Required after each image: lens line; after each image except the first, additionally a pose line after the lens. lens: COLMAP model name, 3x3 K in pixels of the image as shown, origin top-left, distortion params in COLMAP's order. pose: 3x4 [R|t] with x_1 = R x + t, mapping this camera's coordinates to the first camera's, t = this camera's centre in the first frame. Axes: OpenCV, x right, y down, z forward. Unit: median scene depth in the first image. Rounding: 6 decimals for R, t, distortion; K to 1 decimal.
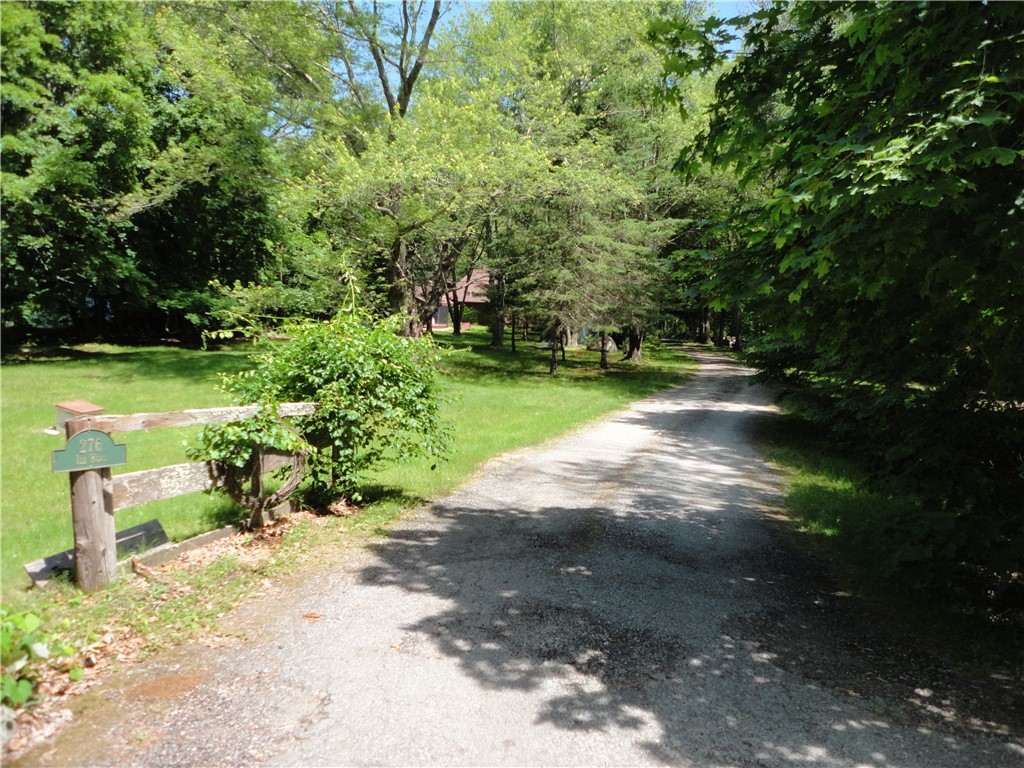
lens RADIAL K [[748.0, 0, 517.7], [0, 748.0, 379.6], [0, 0, 1]] dist [-0.025095, 0.025213]
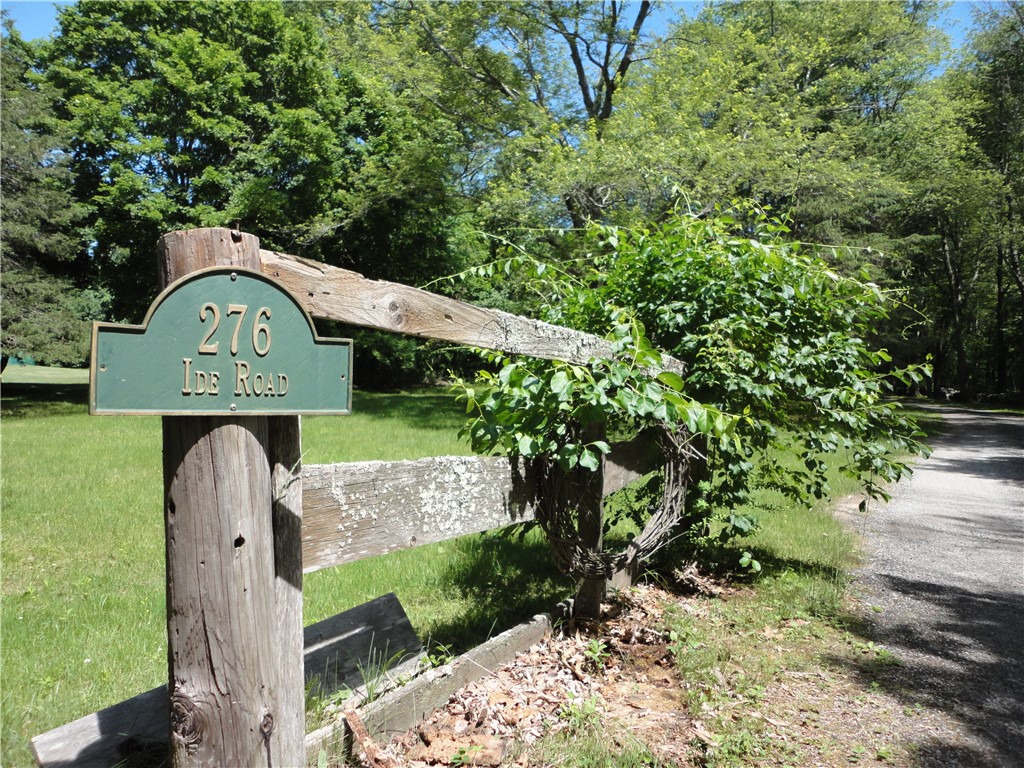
lens RADIAL K [[748.0, 0, 507.8], [0, 748.0, 385.2], [0, 0, 1]] dist [-0.025095, 0.025213]
pose [[0.975785, 0.002307, -0.218718, -0.101537], [-0.017755, 0.997480, -0.068689, 0.030522], [0.218009, 0.070909, 0.973367, 0.184109]]
